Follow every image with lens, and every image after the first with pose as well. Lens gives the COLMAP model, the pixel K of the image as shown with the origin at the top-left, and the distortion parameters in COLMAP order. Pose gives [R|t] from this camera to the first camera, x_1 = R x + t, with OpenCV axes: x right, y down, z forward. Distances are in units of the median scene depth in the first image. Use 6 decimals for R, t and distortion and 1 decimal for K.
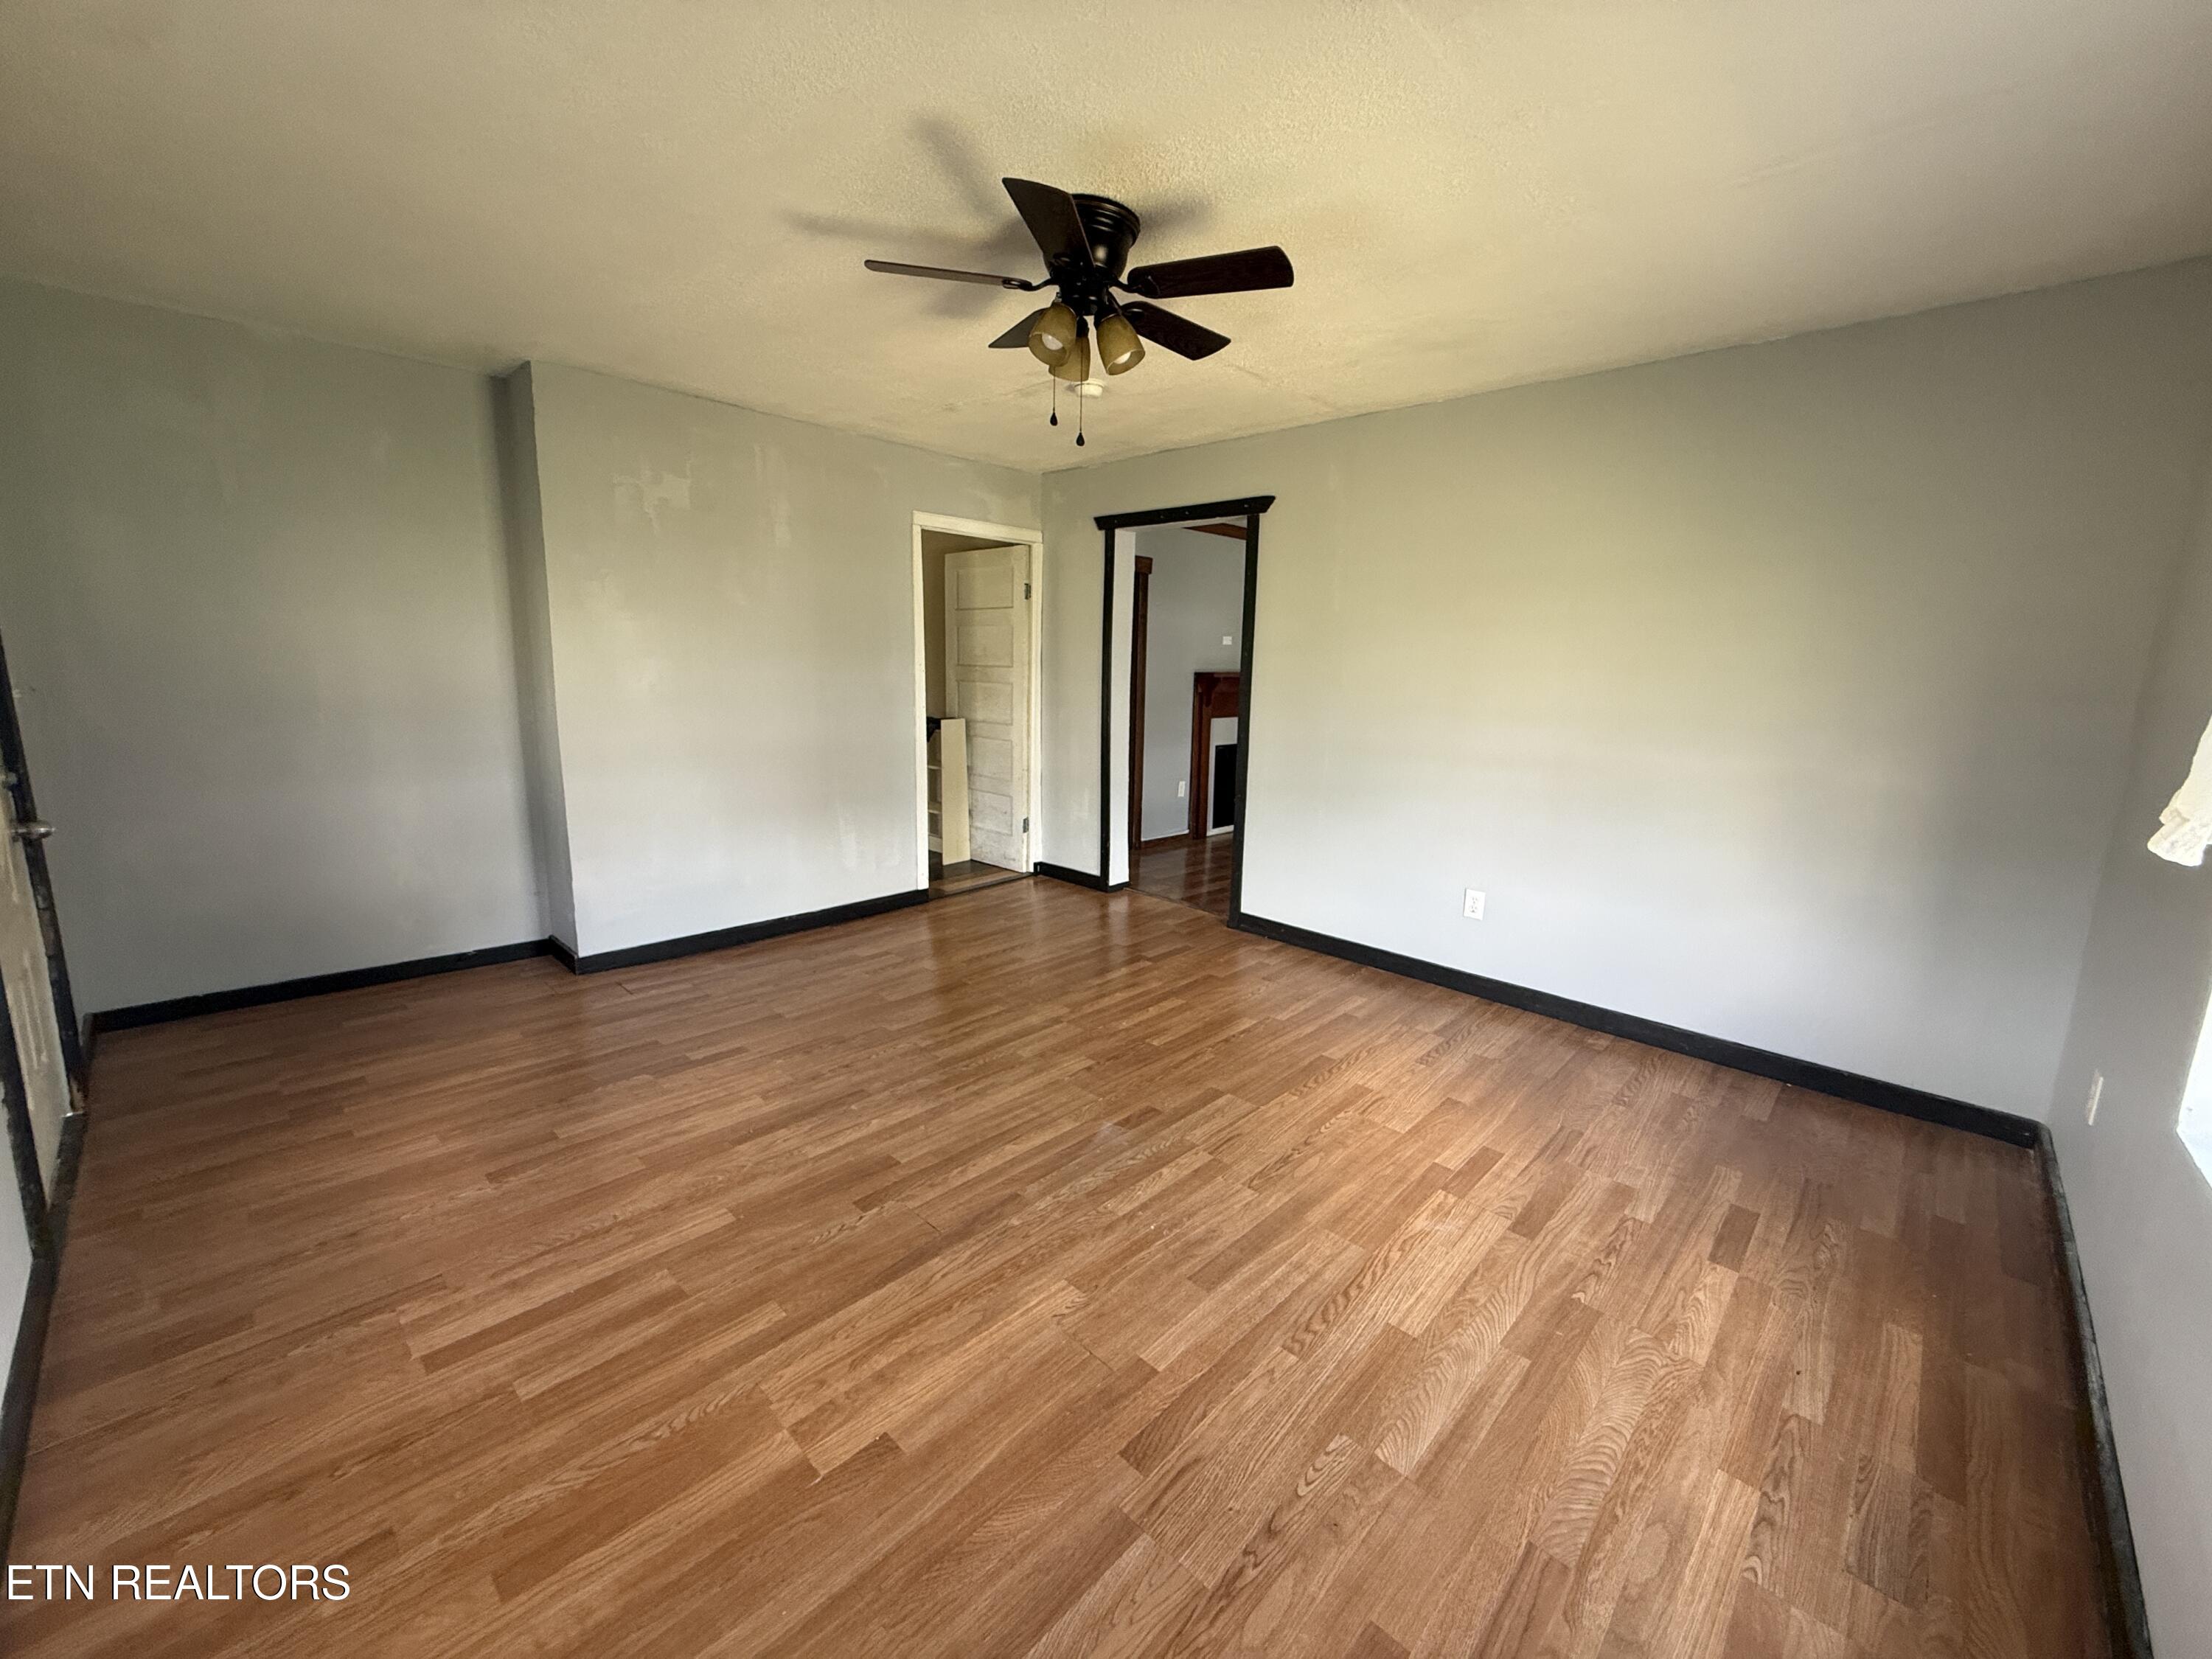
lens RADIAL K [[882.2, 0, 1100.4], [0, 882.2, 828.0], [0, 0, 1]] dist [-0.000461, 0.000365]
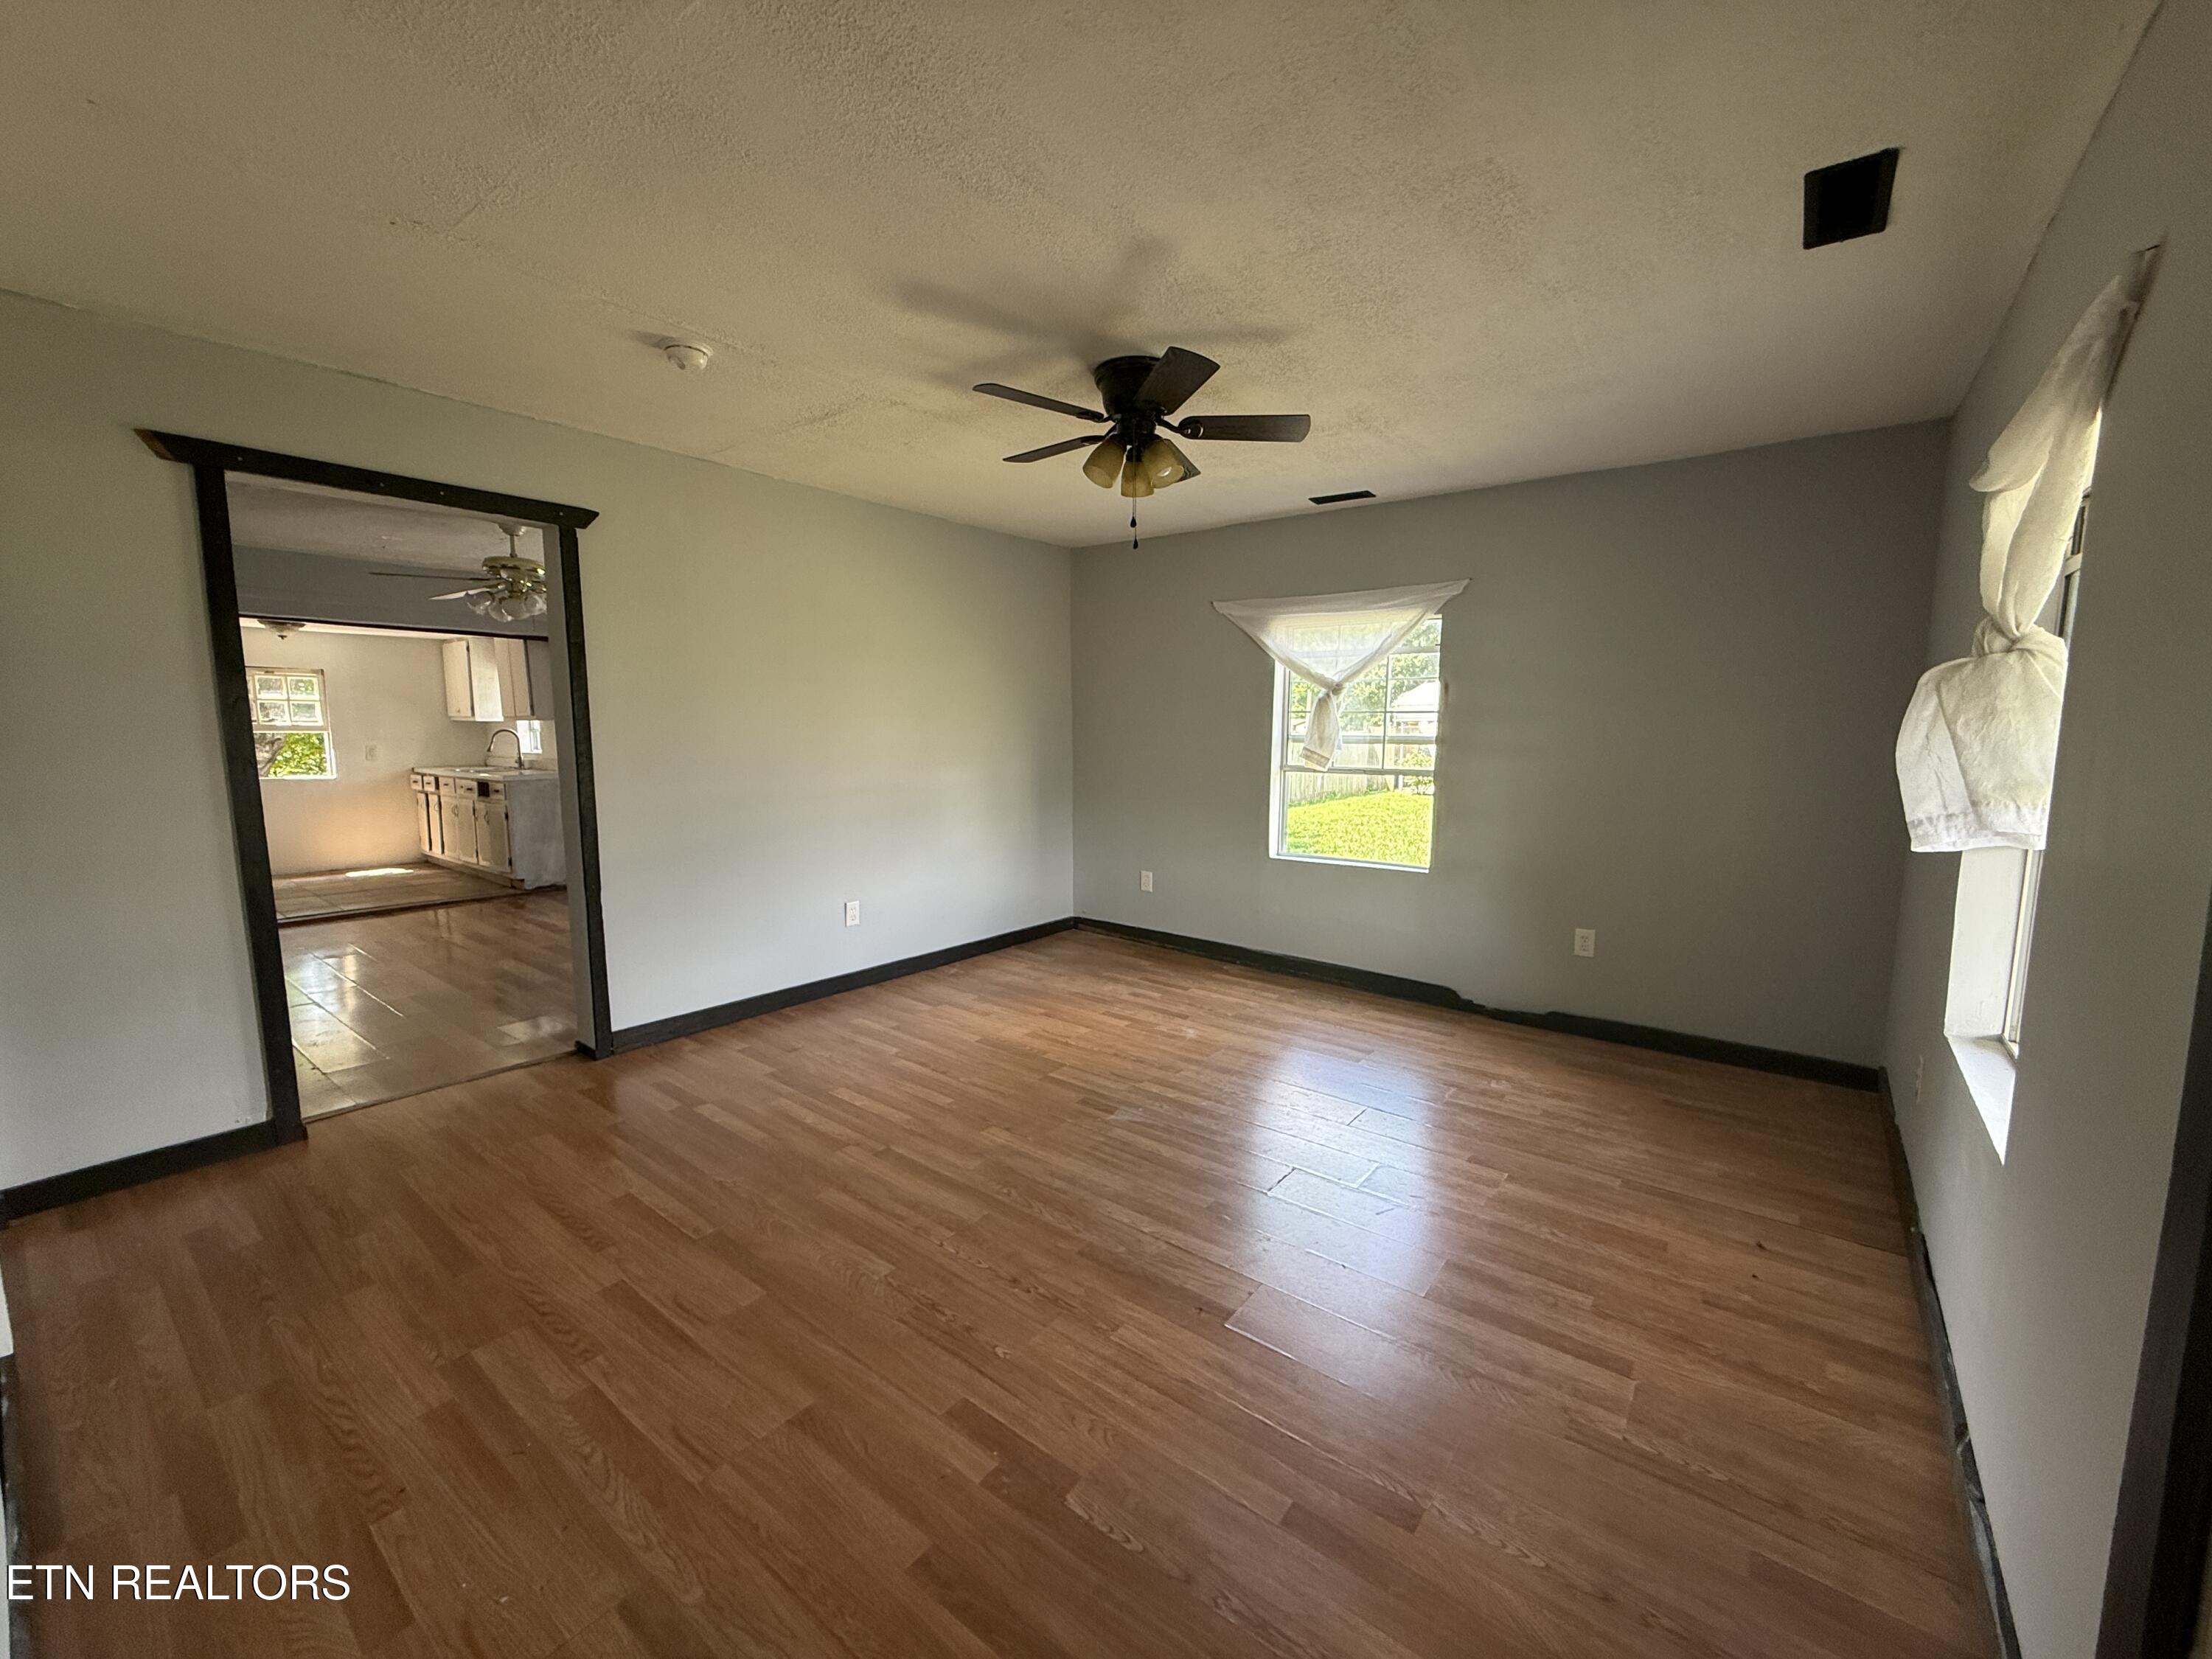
lens RADIAL K [[885.0, 0, 1106.0], [0, 885.0, 829.5], [0, 0, 1]] dist [-0.002721, -0.000154]
pose [[-0.106877, -0.147975, 0.983199, -1.003701], [0.175184, 0.970590, 0.165120, -0.209789], [-0.978717, 0.189889, -0.077811, 0.953959]]
